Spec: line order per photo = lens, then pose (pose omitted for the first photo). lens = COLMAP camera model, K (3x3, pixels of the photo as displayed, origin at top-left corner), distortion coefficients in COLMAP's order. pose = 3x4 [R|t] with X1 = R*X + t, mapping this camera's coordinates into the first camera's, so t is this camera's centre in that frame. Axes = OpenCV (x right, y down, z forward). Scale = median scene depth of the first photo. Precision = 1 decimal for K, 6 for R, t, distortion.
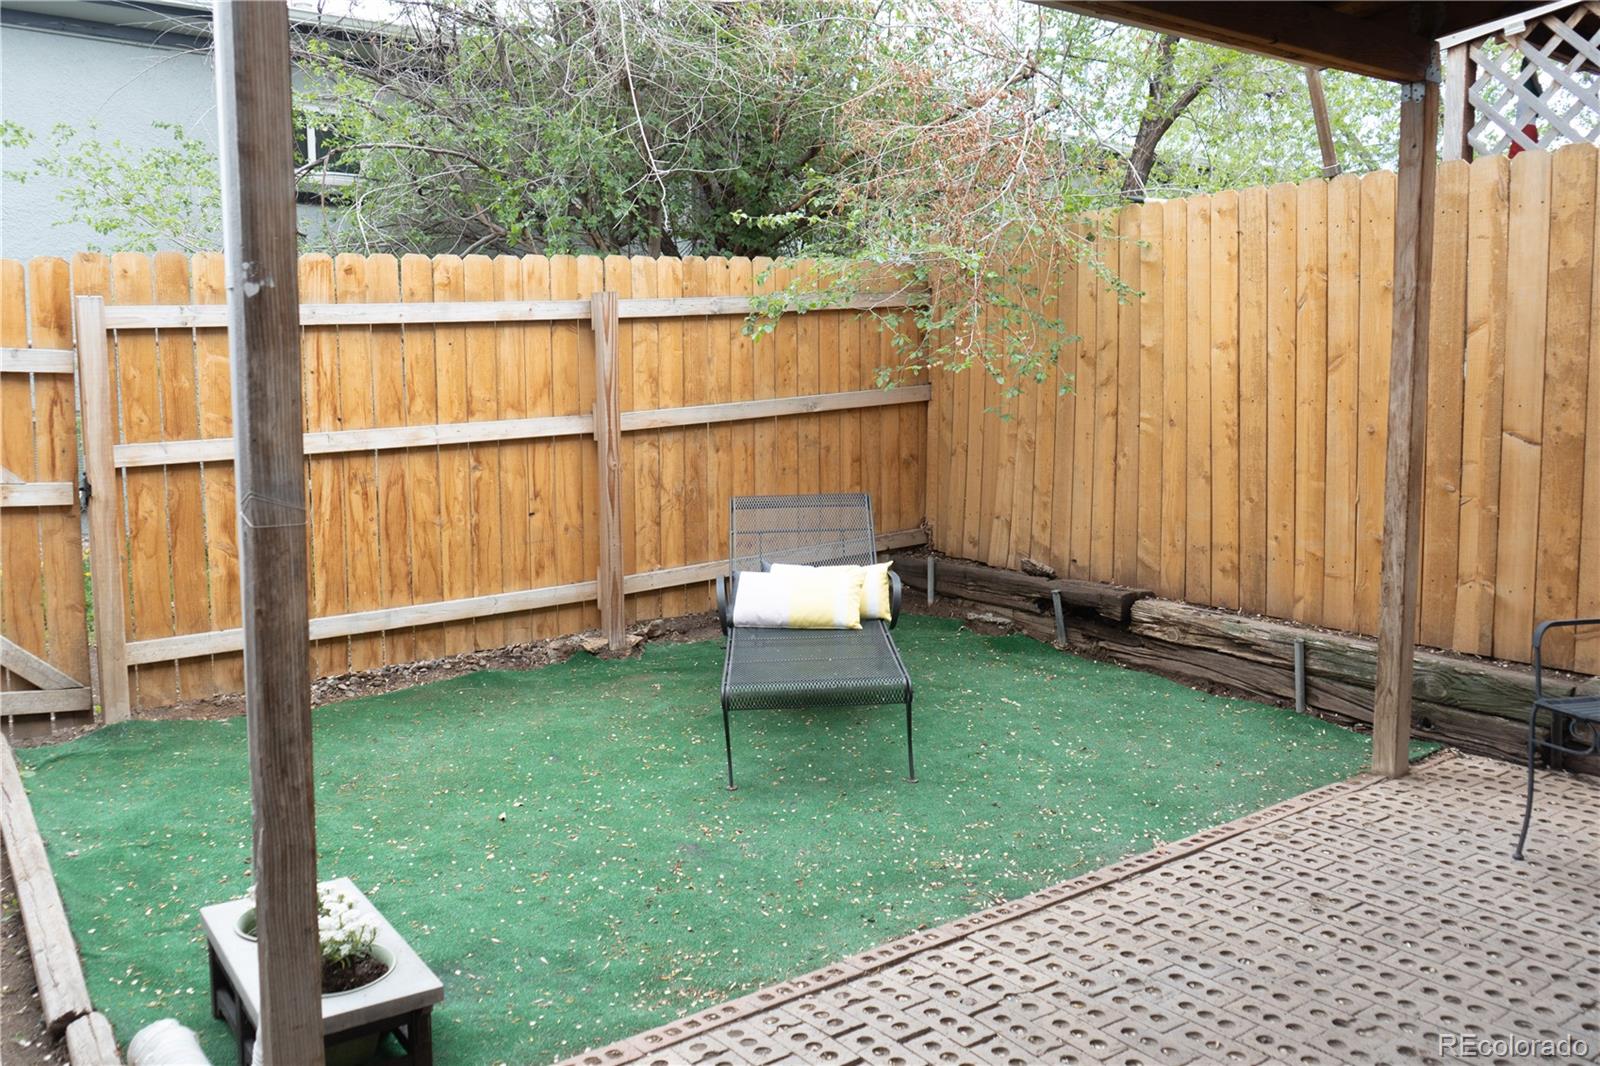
lens RADIAL K [[1287.6, 0, 800.5], [0, 1287.6, 531.3], [0, 0, 1]] dist [-0.011702, 0.008146]
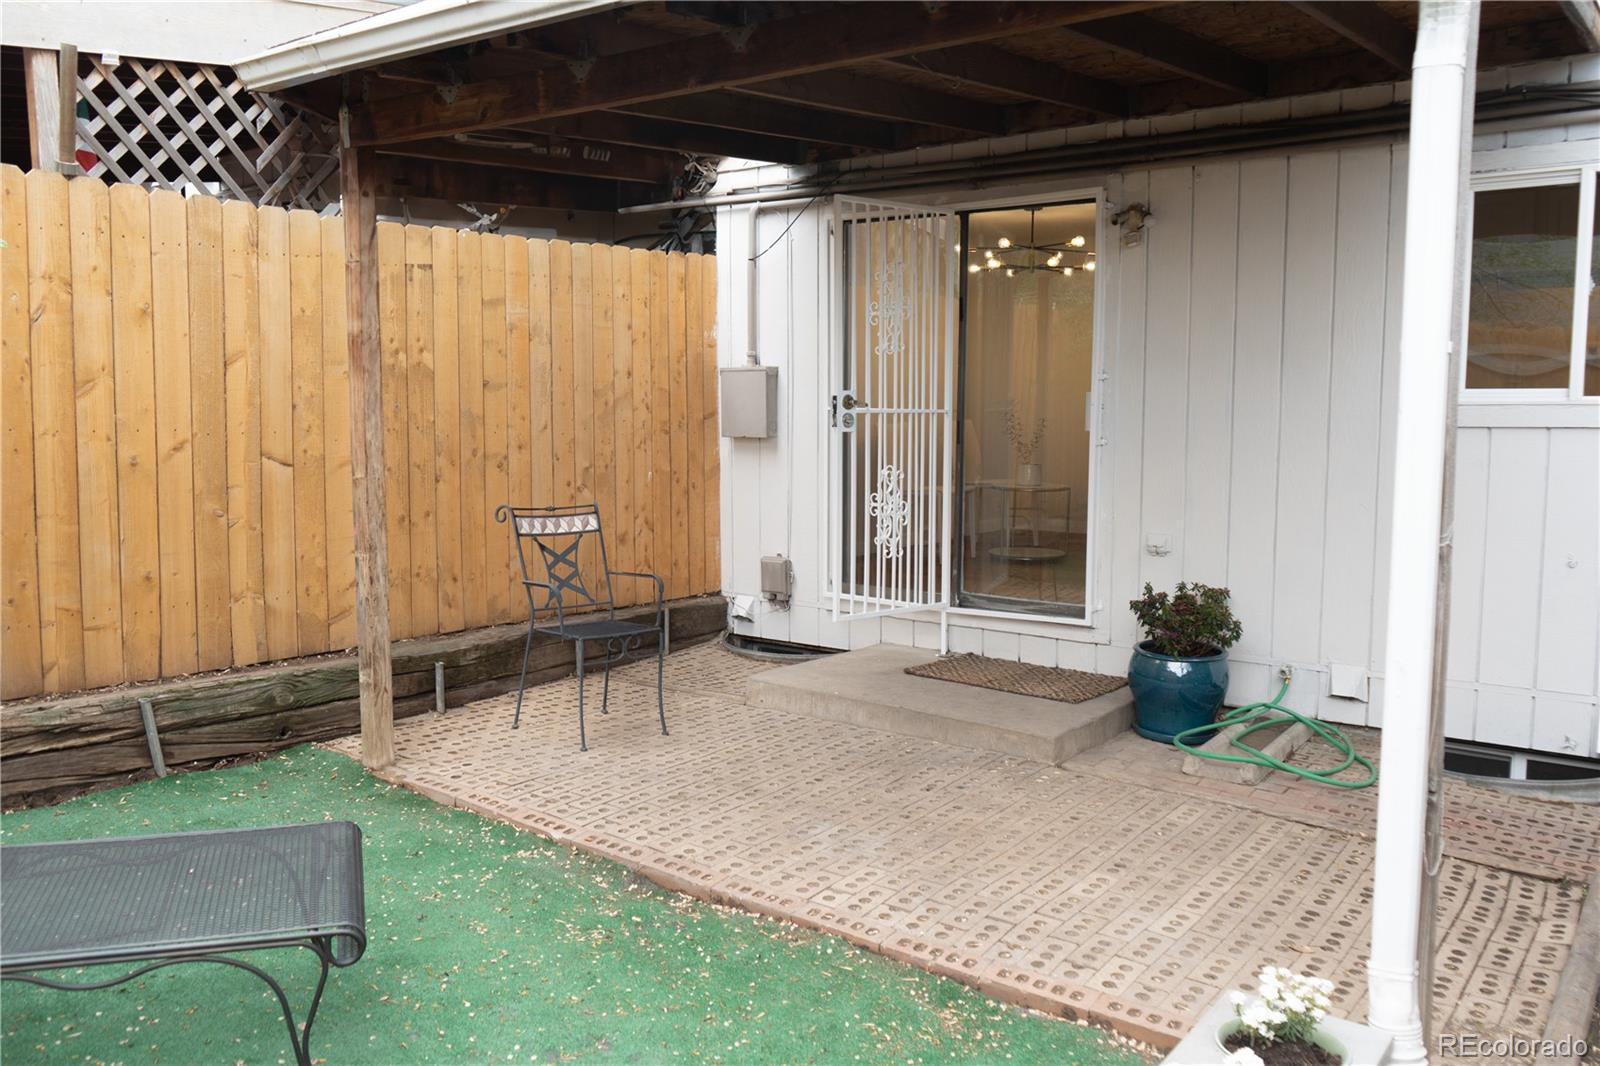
lens RADIAL K [[1293.8, 0, 799.5], [0, 1293.8, 526.6], [0, 0, 1]] dist [-0.007181, -0.002817]
pose [[-0.328214, -0.088404, 0.940458, -0.638895], [0.095193, 0.987447, 0.126043, -0.111635], [-0.939795, 0.130894, -0.315678, 0.907692]]
